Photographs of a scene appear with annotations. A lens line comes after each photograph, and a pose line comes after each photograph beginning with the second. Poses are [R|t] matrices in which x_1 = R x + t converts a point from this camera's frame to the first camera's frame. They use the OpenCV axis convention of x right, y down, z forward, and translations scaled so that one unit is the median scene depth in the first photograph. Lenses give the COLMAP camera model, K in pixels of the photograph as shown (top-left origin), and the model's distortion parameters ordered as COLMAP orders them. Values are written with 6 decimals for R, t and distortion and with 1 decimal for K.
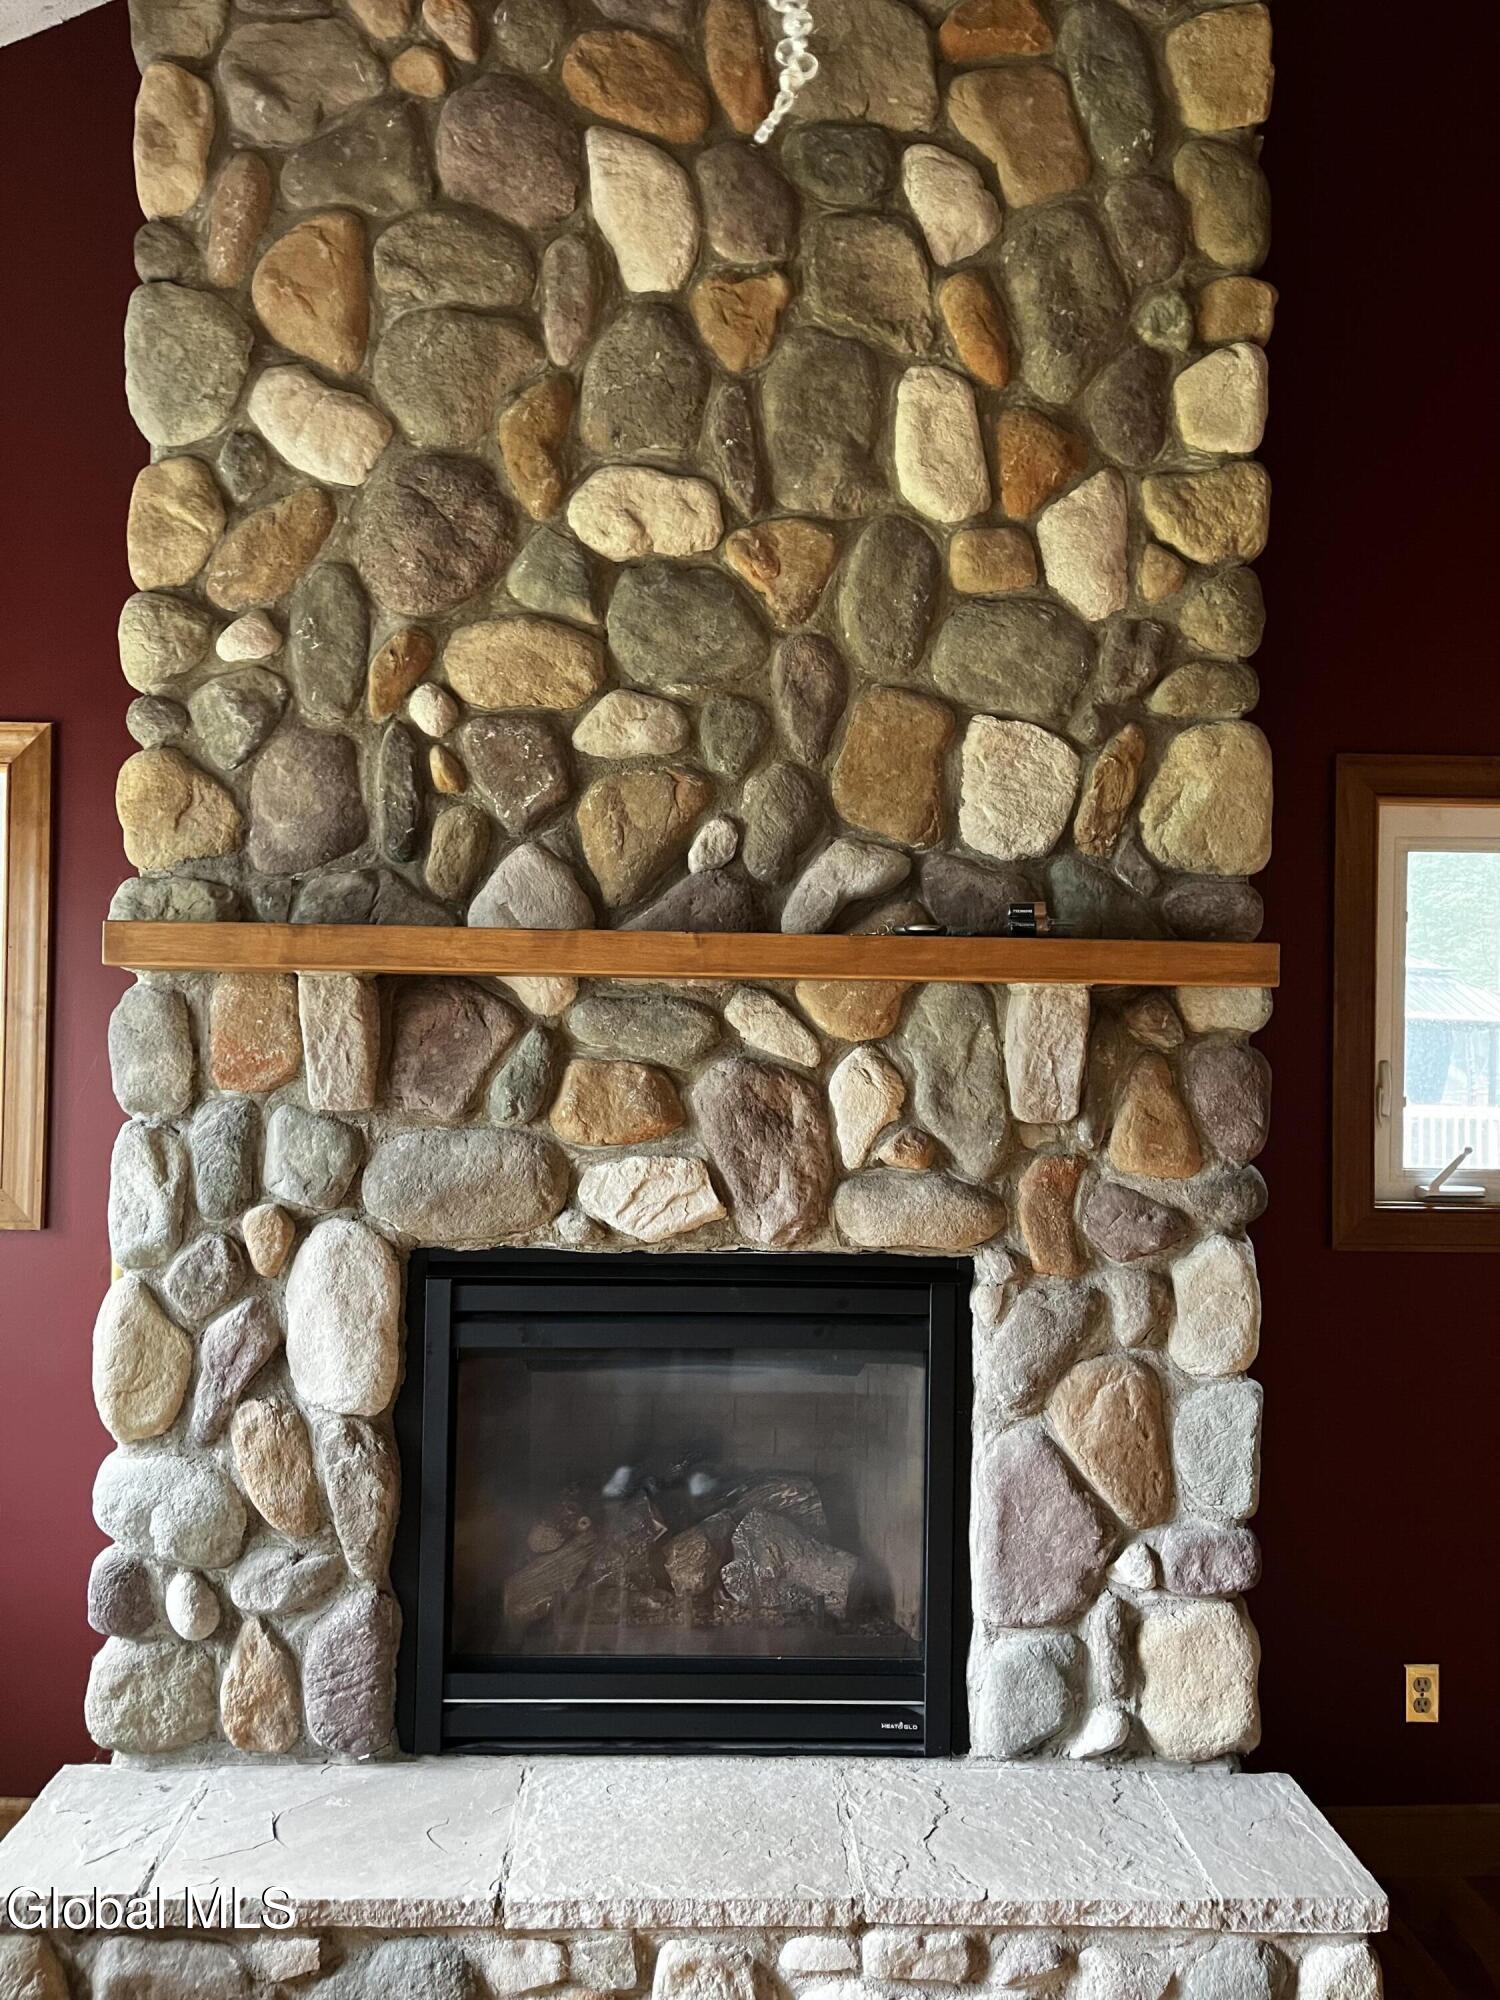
lens RADIAL K [[1508.7, 0, 737.0], [0, 1508.7, 1008.1], [0, 0, 1]] dist [0.054646, -0.074009]
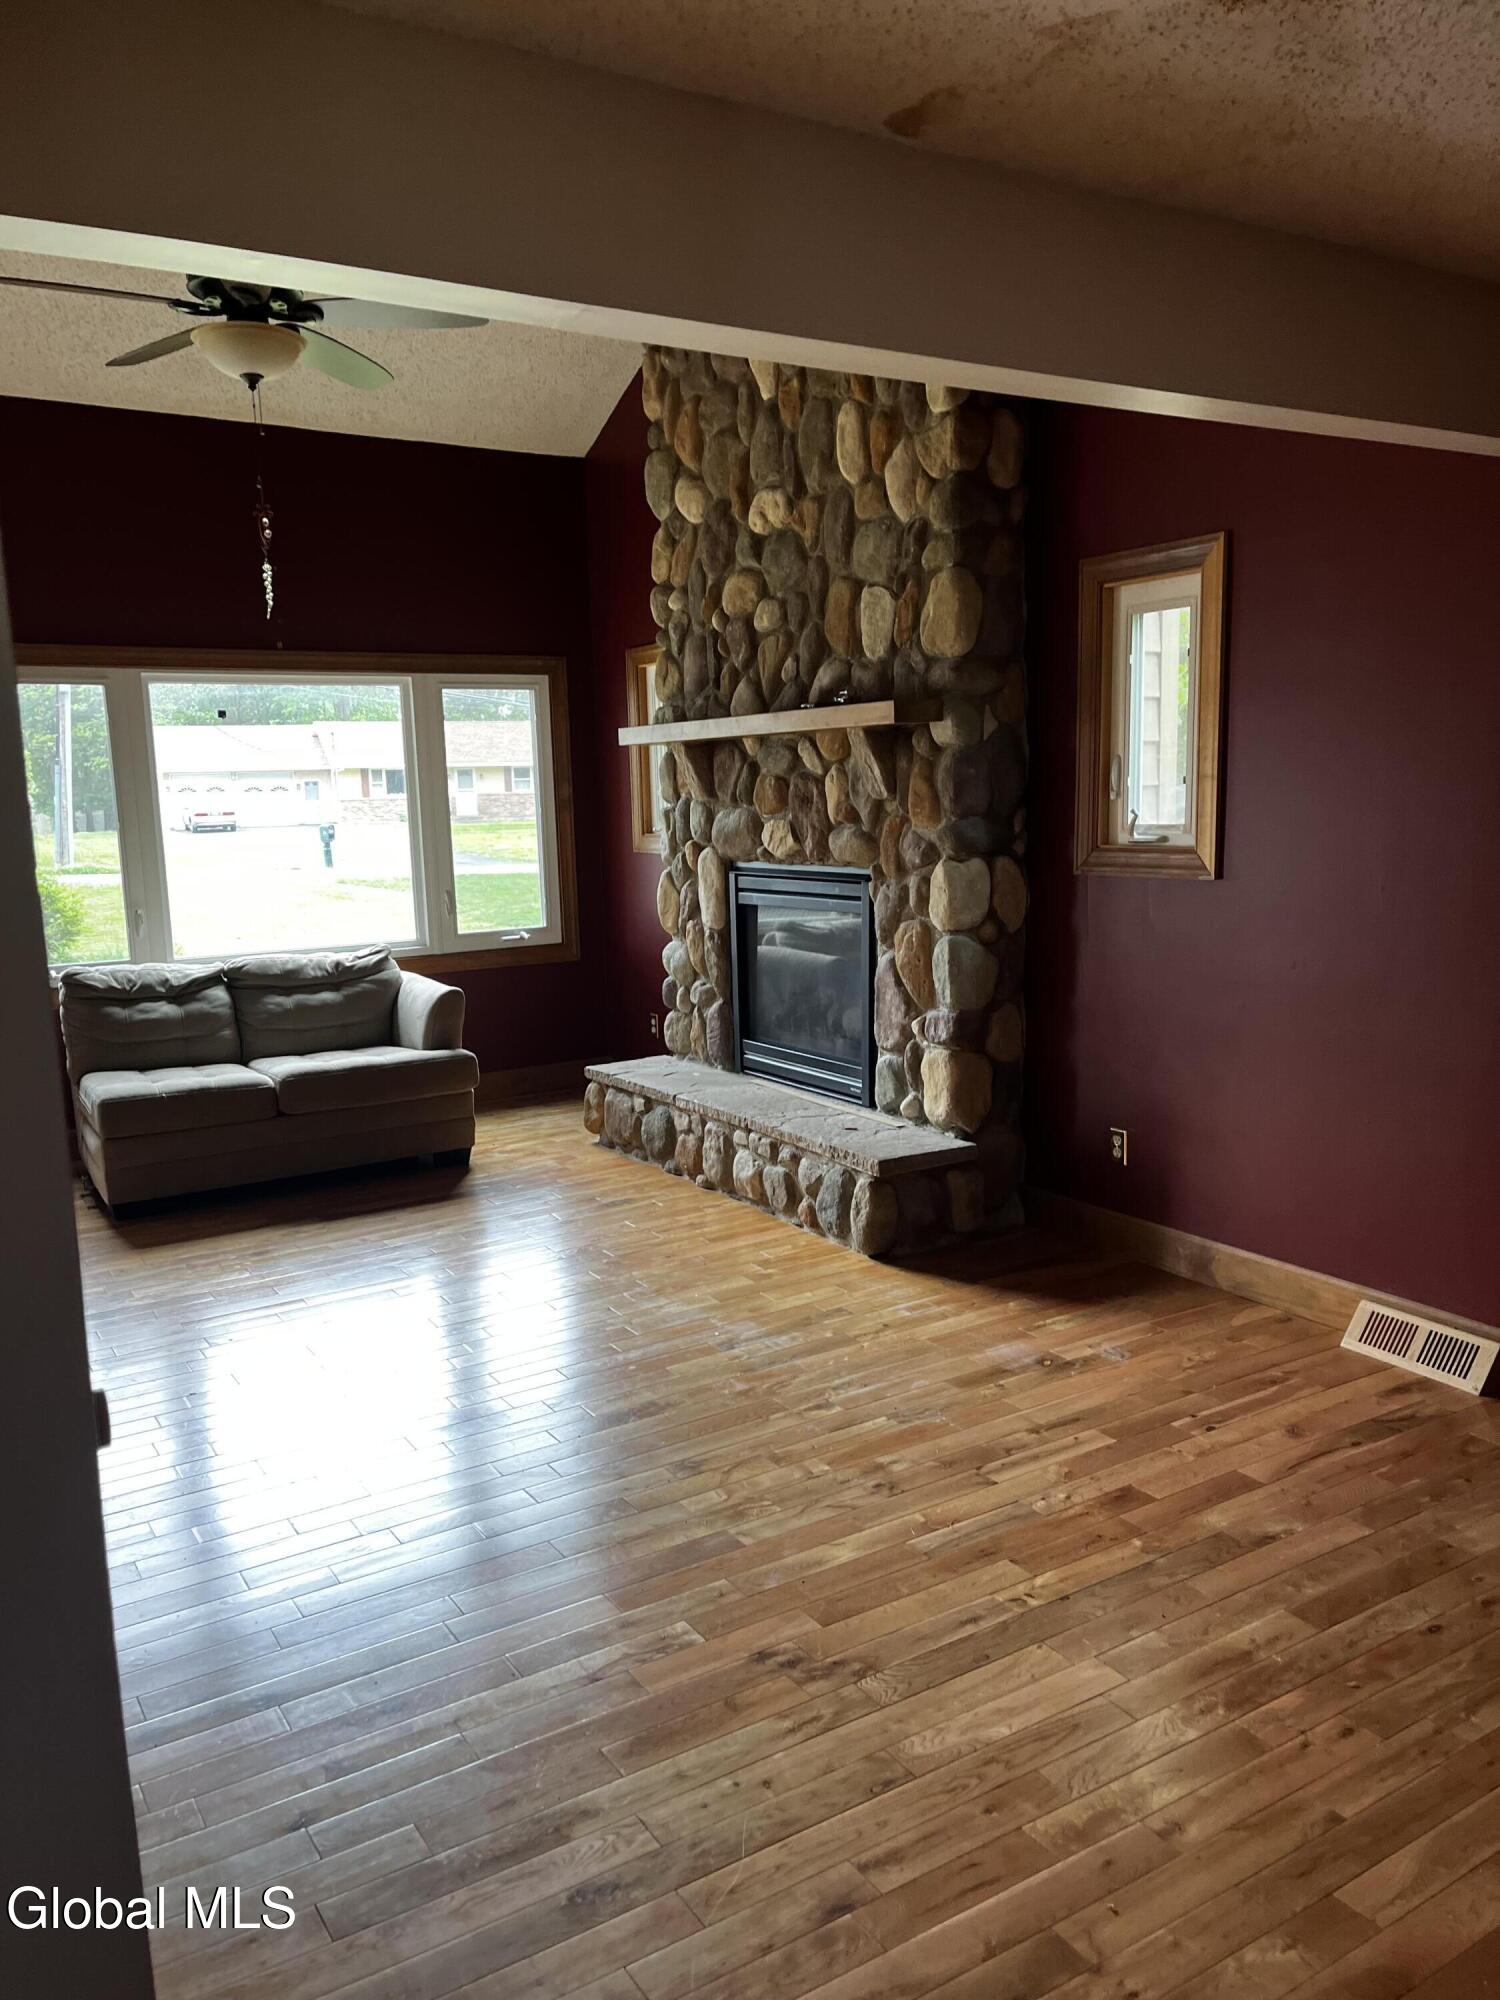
lens RADIAL K [[1508.7, 0, 745.2], [0, 1508.7, 1032.6], [0, 0, 1]] dist [0.054646, -0.074009]
pose [[0.502630, 0.108216, -0.857702, 1.821184], [0.044526, 0.987577, 0.150695, 0.072367], [0.863354, -0.113934, 0.491567, -0.150371]]
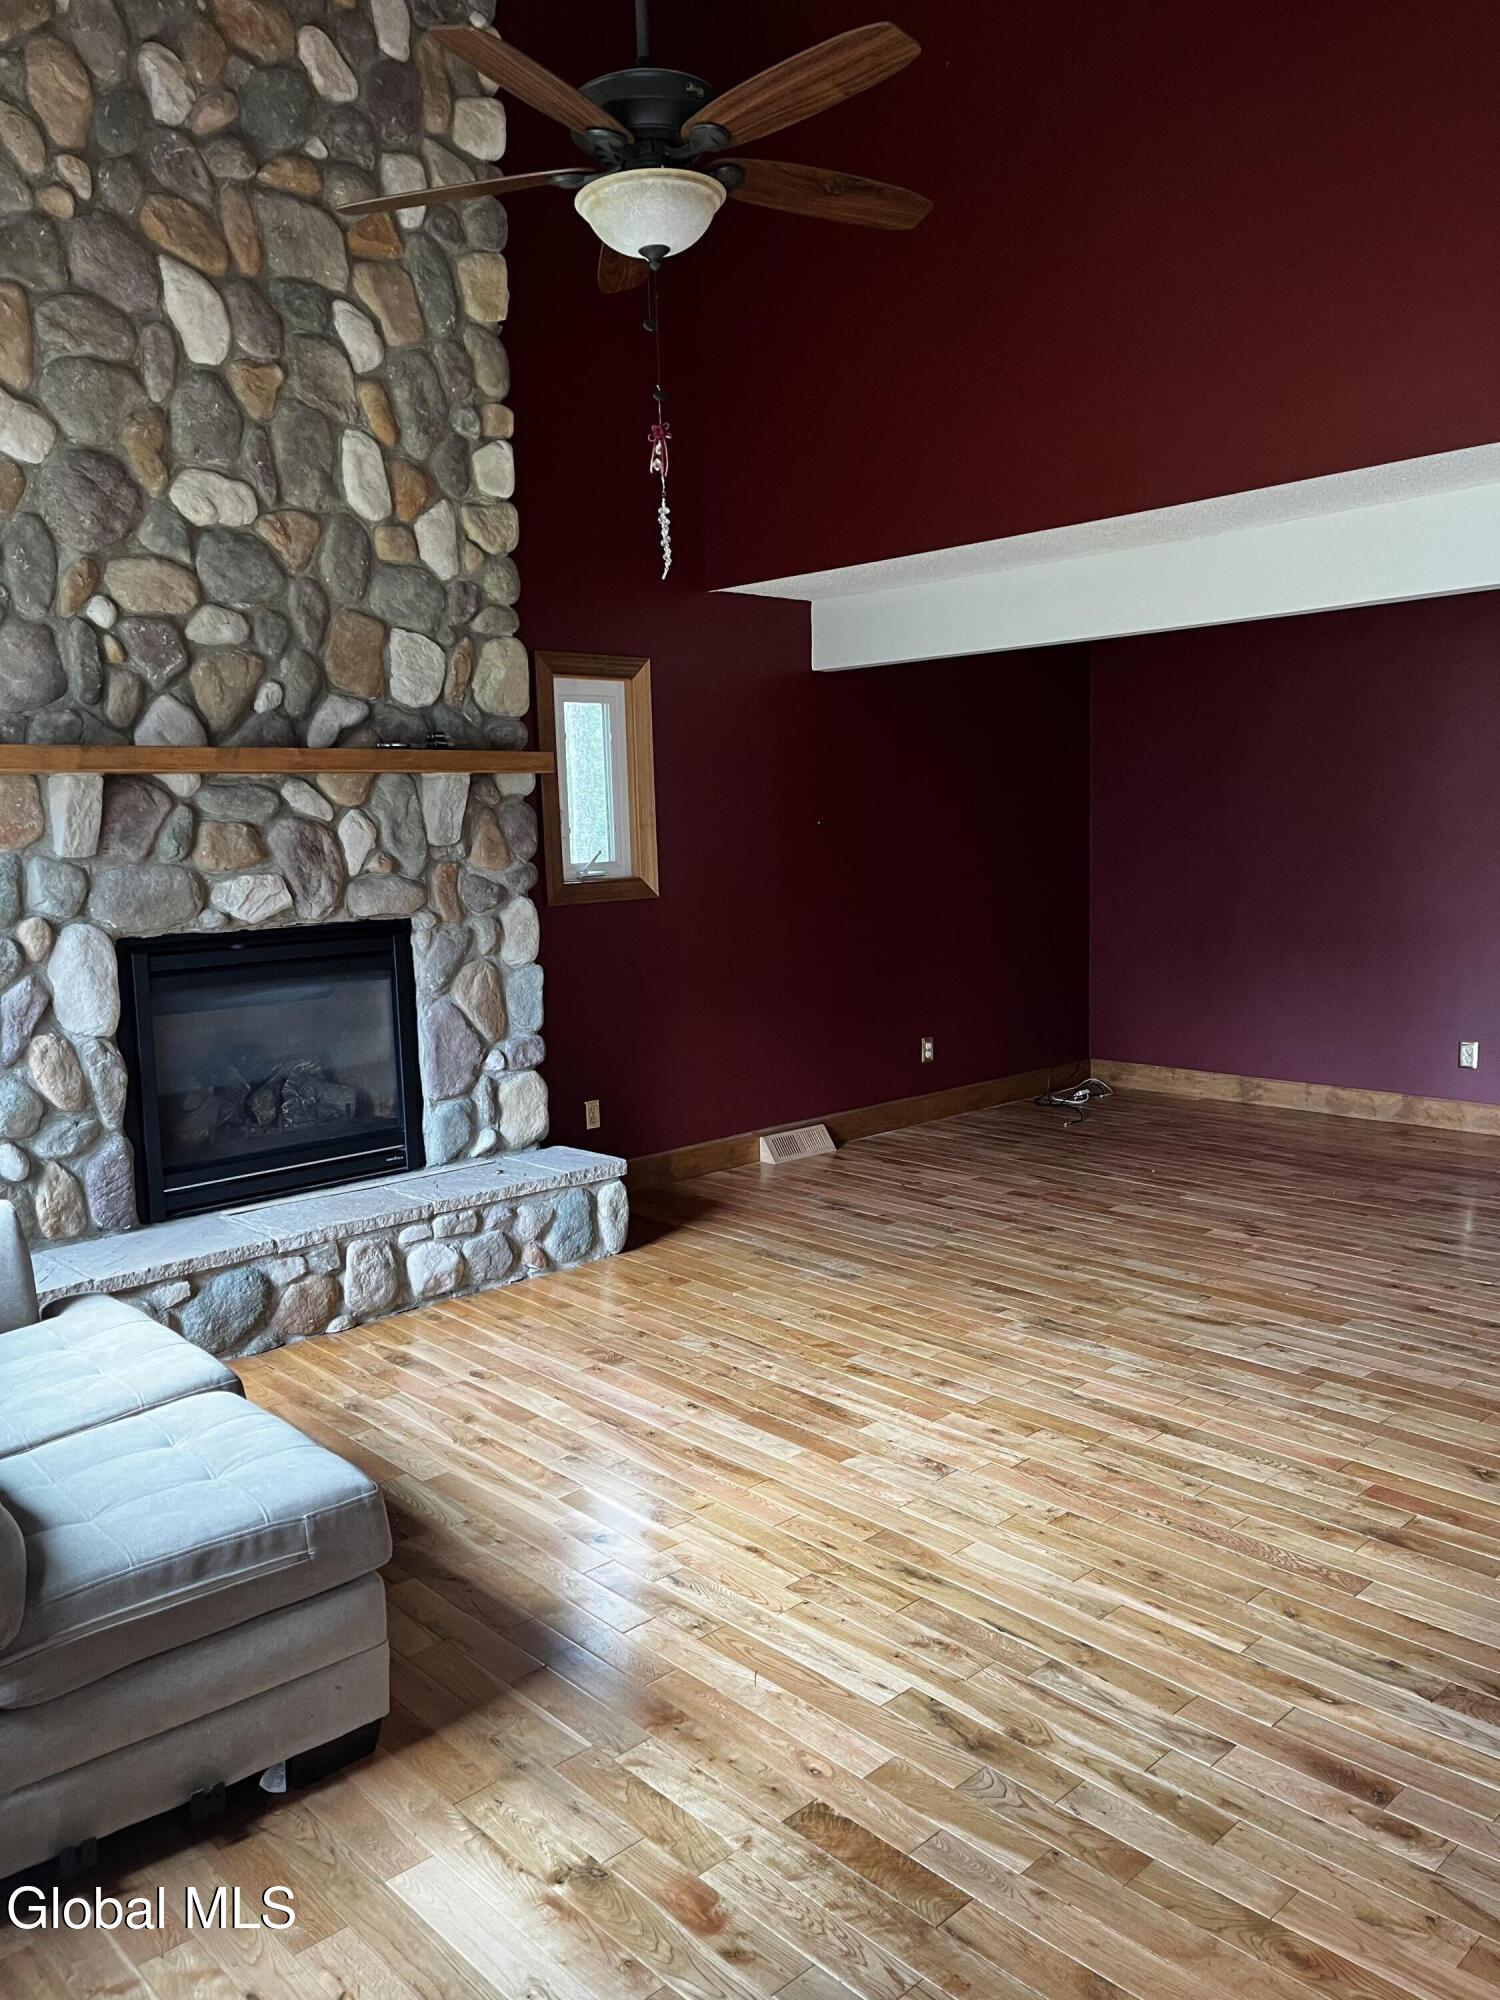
lens RADIAL K [[1508.7, 0, 740.2], [0, 1508.7, 1003.8], [0, 0, 1]] dist [0.054646, -0.074009]
pose [[0.746701, -0.120276, 0.654195, -0.814880], [0.033977, 0.989129, 0.143072, 0.012083], [-0.664292, -0.084604, 0.742670, -0.725237]]
